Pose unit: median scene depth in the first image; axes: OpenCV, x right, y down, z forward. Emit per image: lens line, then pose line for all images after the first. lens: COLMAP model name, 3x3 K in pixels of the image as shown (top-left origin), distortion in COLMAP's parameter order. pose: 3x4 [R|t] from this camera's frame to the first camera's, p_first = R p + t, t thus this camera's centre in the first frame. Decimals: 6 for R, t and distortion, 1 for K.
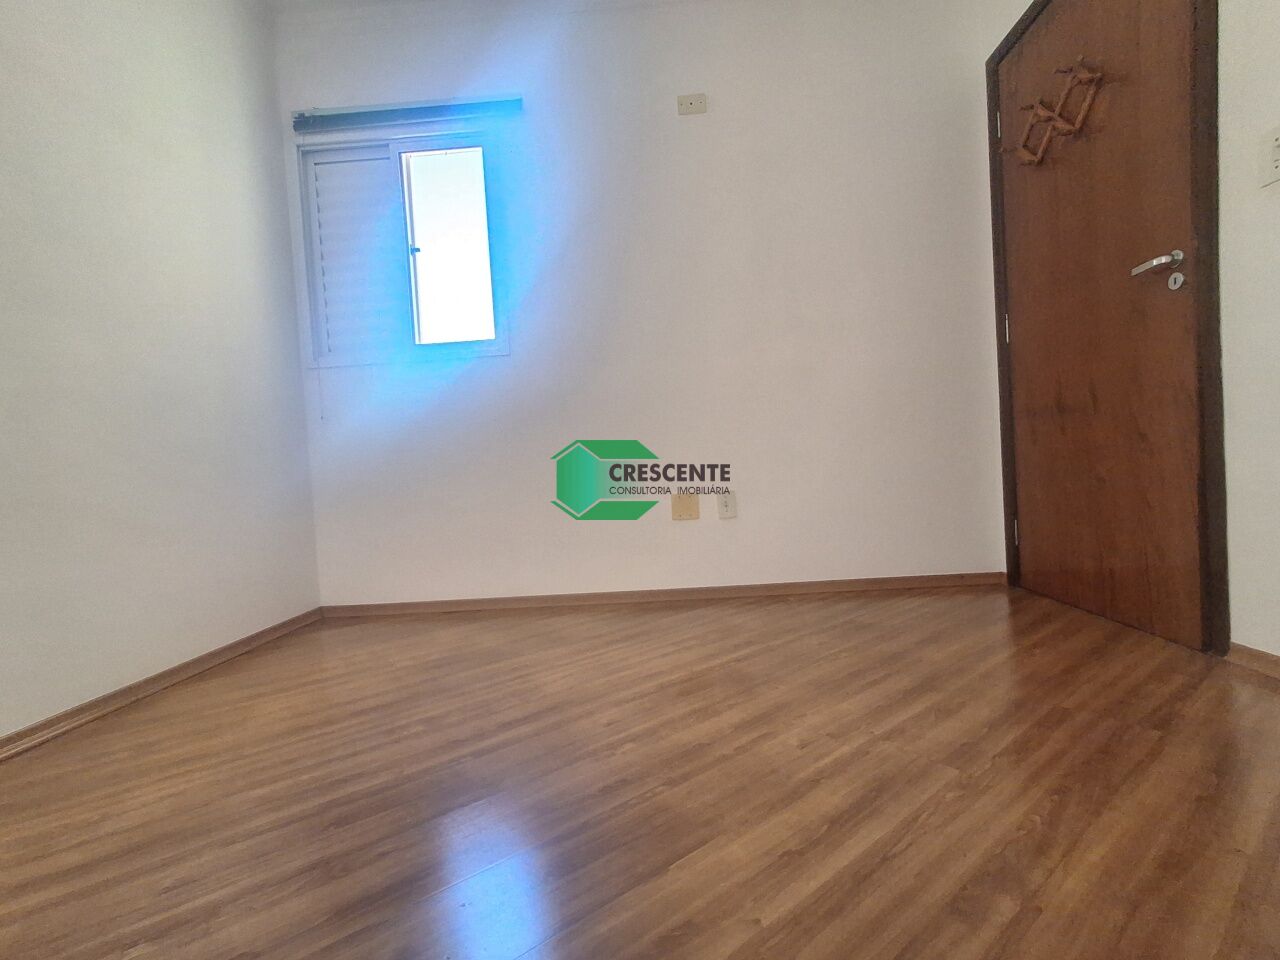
lens RADIAL K [[584.7, 0, 631.4], [0, 584.7, 486.7], [0, 0, 1]] dist [-0.002626, 0.010221]
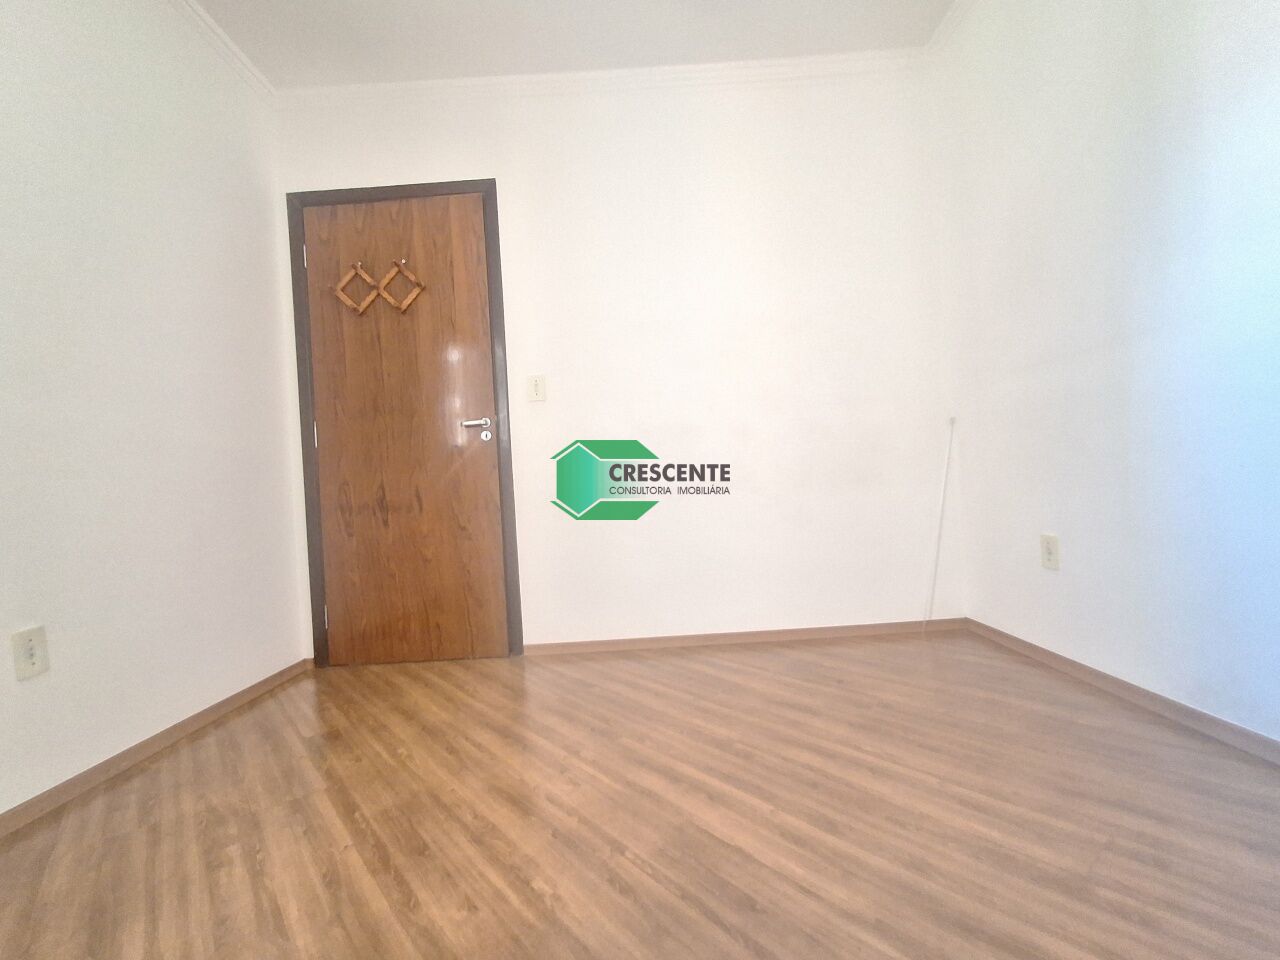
lens RADIAL K [[580.8, 0, 644.5], [0, 580.8, 487.6], [0, 0, 1]] dist [0.000132, 0.000613]
pose [[-0.054466, 0.064770, 0.996413, -0.730967], [0.096177, 0.993594, -0.059330, -0.063361], [-0.993873, 0.092601, -0.060347, 0.669727]]
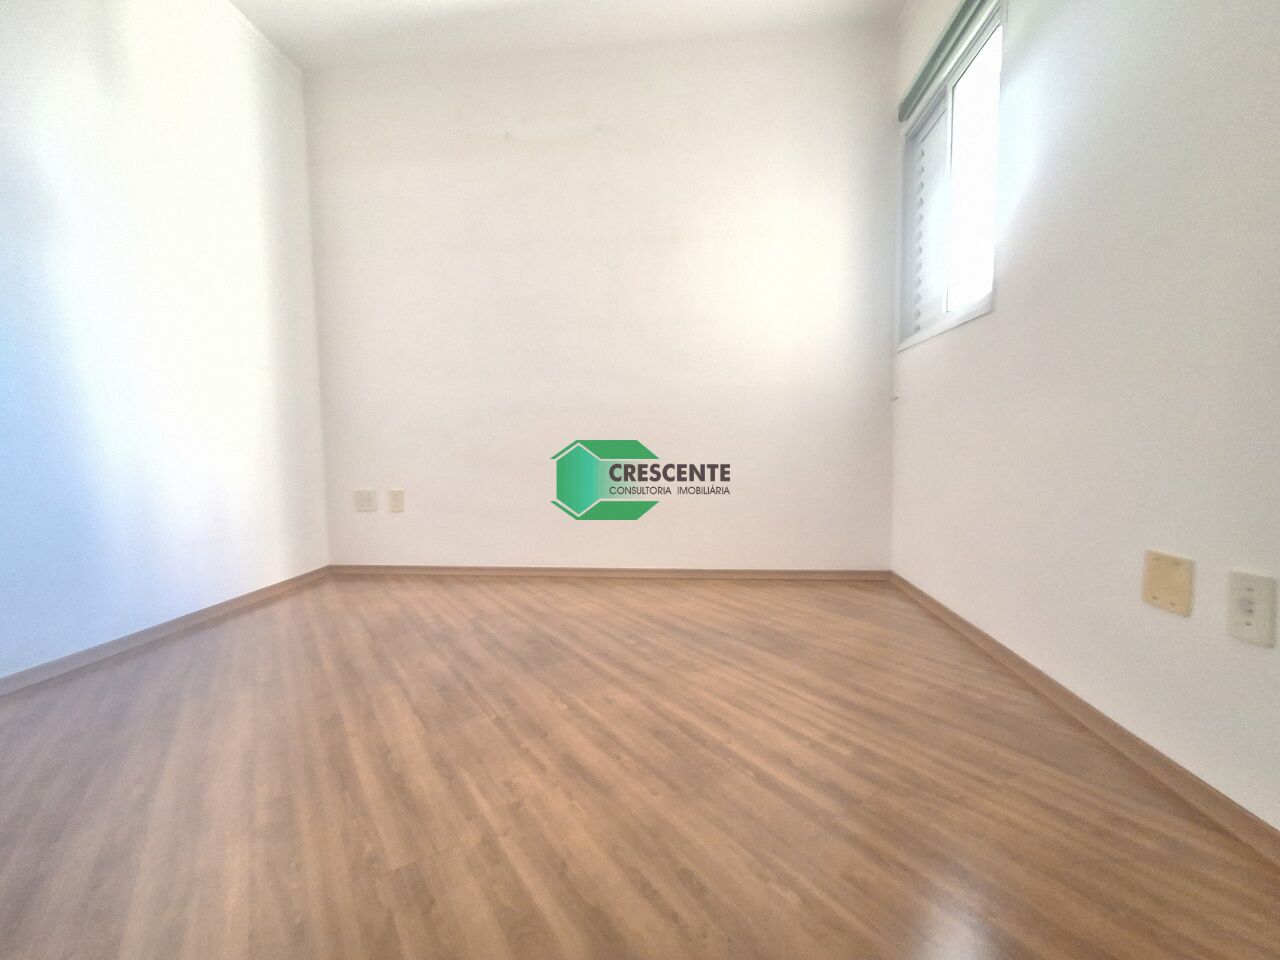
lens RADIAL K [[584.7, 0, 631.4], [0, 584.7, 486.7], [0, 0, 1]] dist [-0.002626, 0.010221]
pose [[-0.070182, 0.142548, -0.987297, 0.927406], [-0.010974, 0.989567, 0.143656, -0.166741], [0.997474, 0.020917, -0.067886, 0.974906]]
